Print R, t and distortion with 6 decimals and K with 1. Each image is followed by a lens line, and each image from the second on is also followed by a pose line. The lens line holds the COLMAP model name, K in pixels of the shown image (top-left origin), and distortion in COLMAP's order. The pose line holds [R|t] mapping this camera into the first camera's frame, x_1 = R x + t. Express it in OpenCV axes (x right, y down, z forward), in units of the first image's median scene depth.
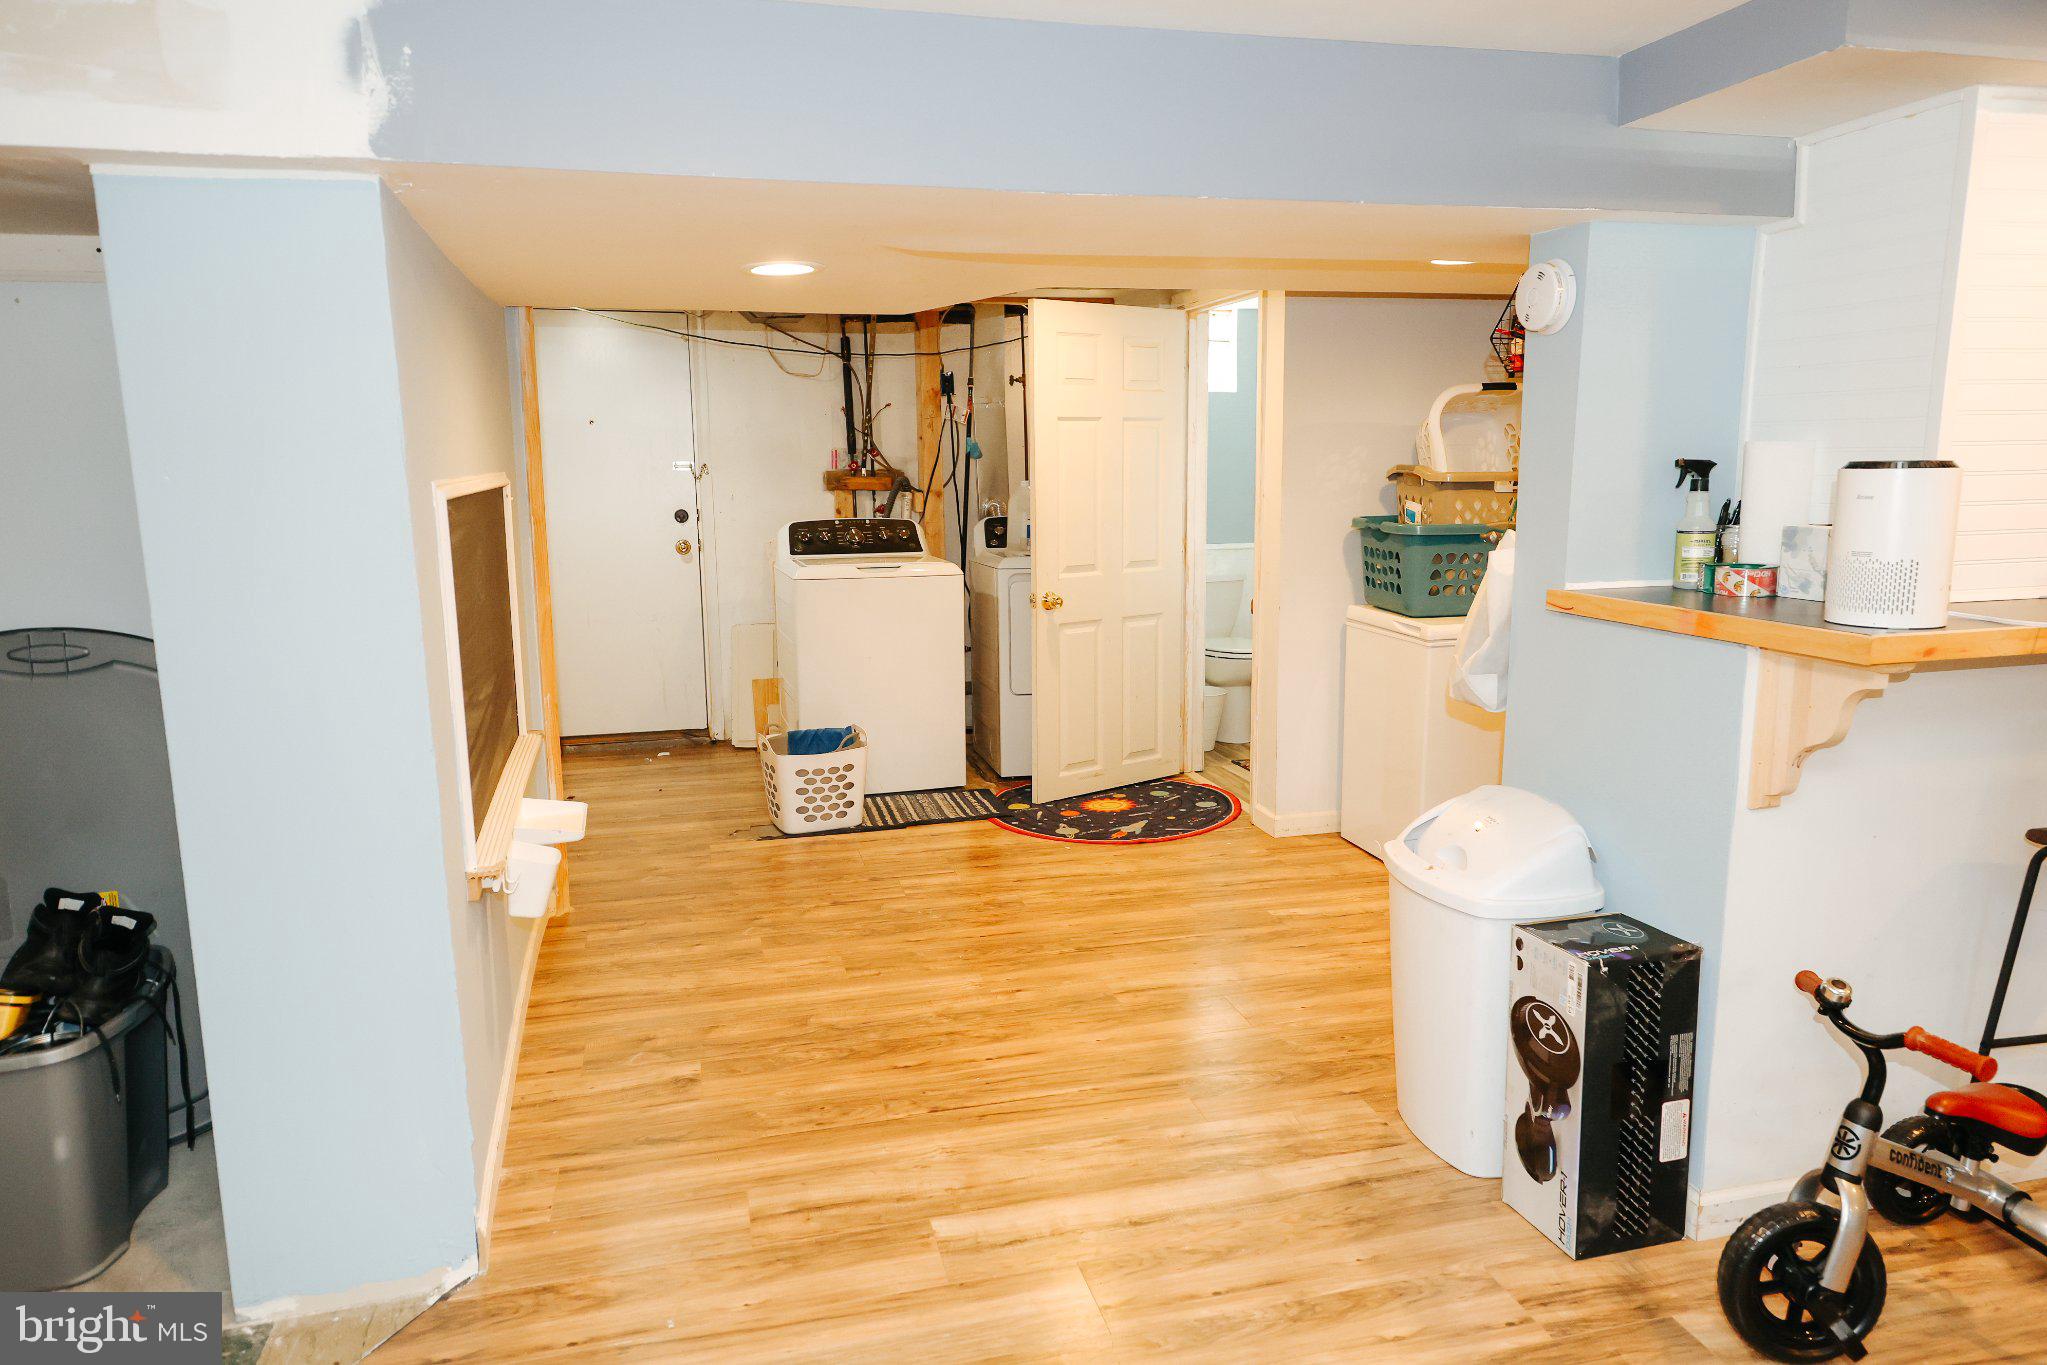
lens RADIAL K [[1325.1, 0, 1031.4], [0, 1325.1, 672.0], [0, 0, 1]] dist [0.020371, -0.008140]
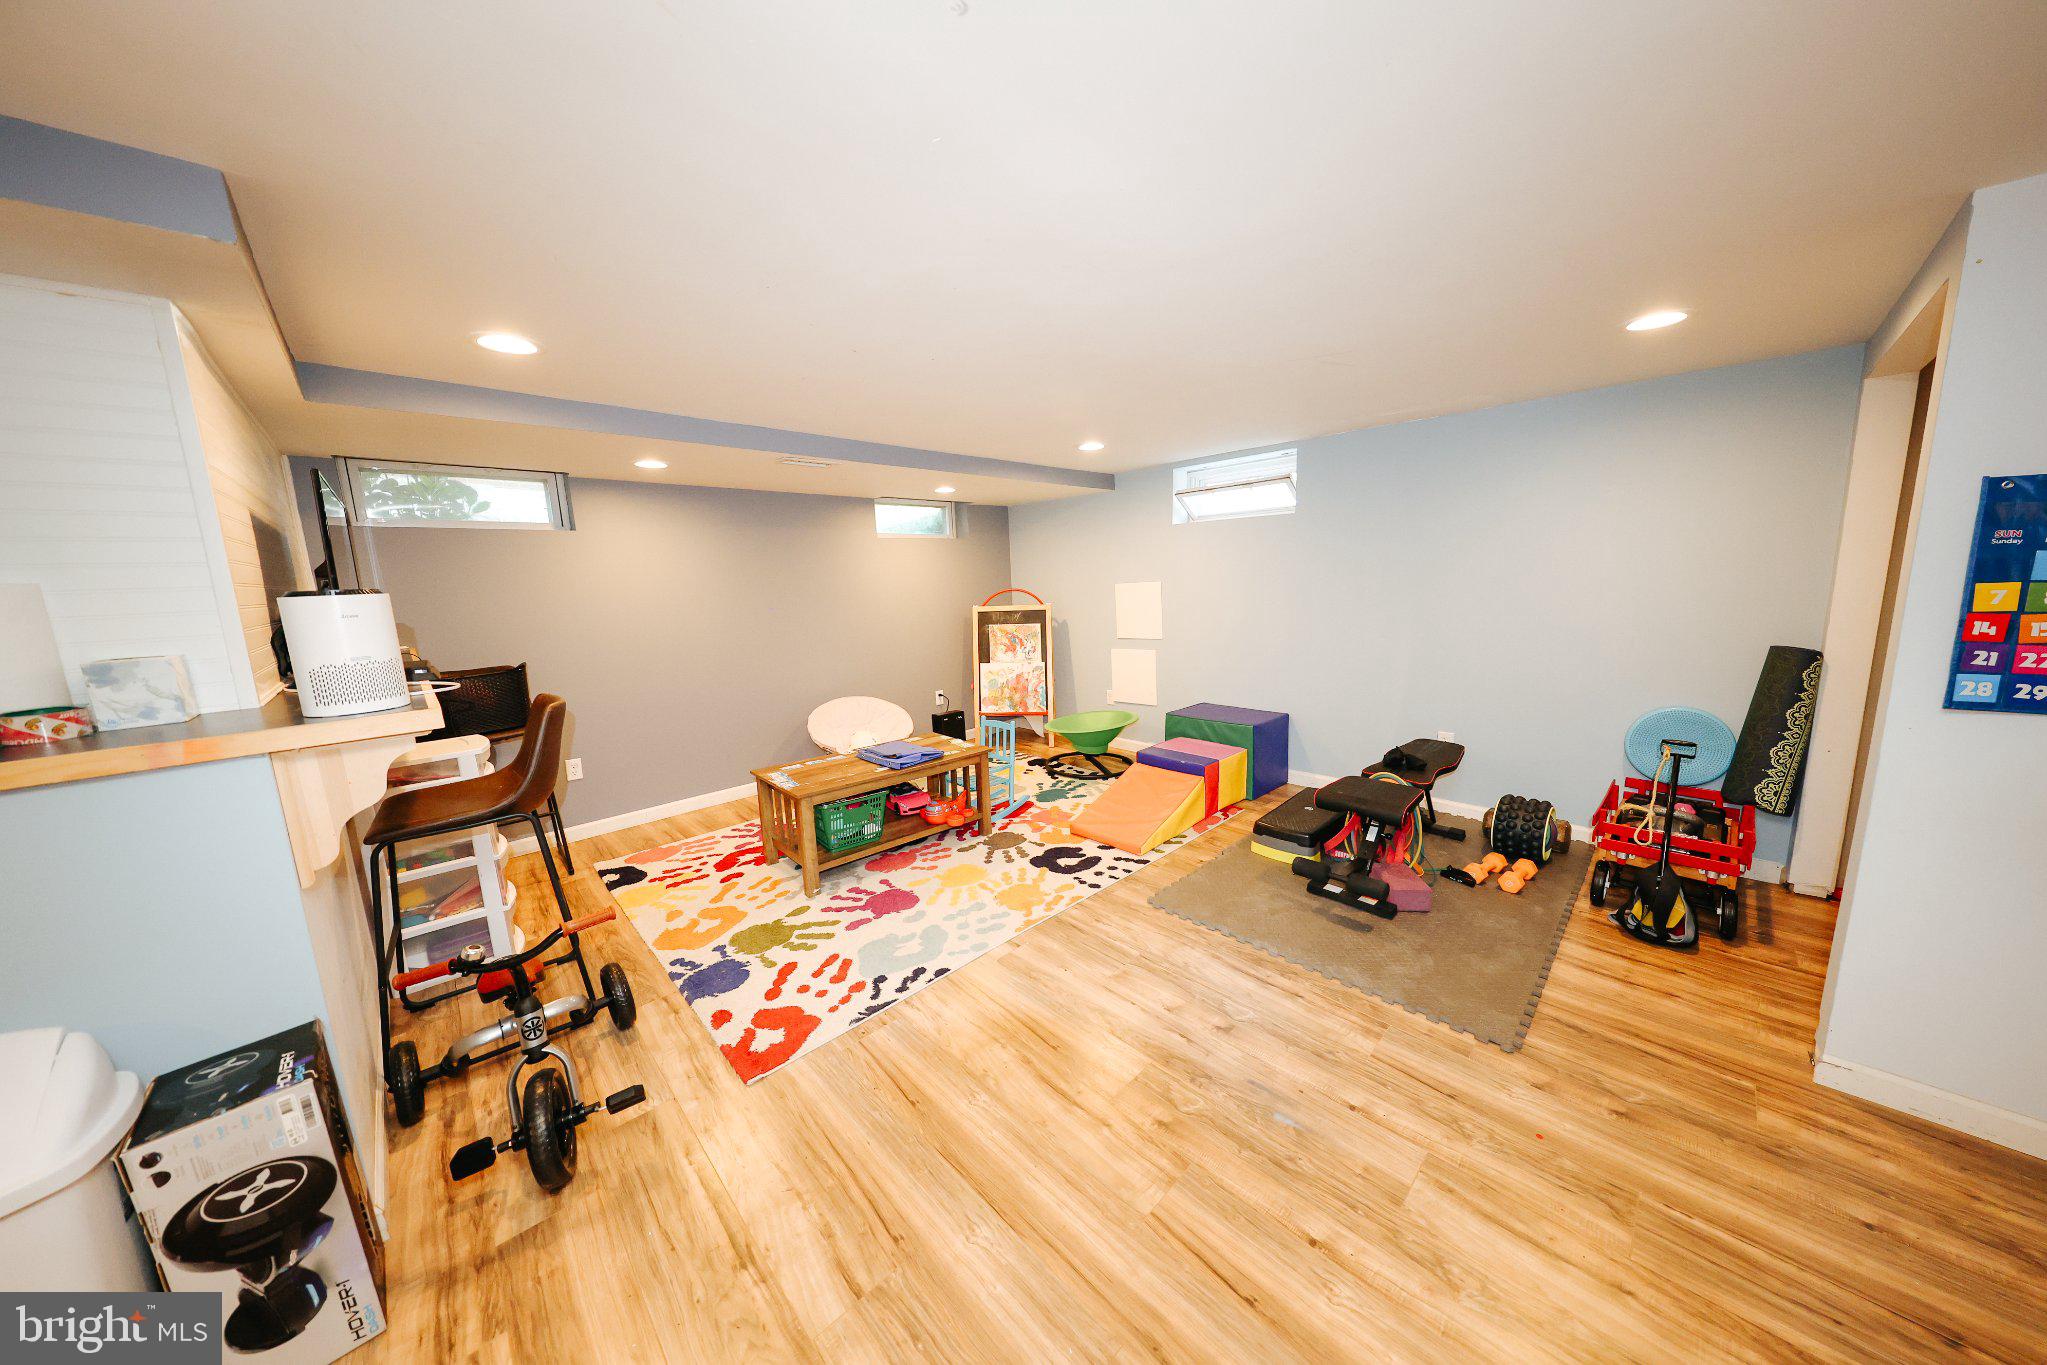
lens RADIAL K [[646.8, 0, 1032.3], [0, 646.8, 679.3], [0, 0, 1]] dist [0.001015, -0.002243]
pose [[-0.494590, -0.108557, 0.862320, -0.226211], [0.180590, 0.957679, 0.224140, -0.078228], [-0.850158, 0.266583, -0.454054, 0.615180]]
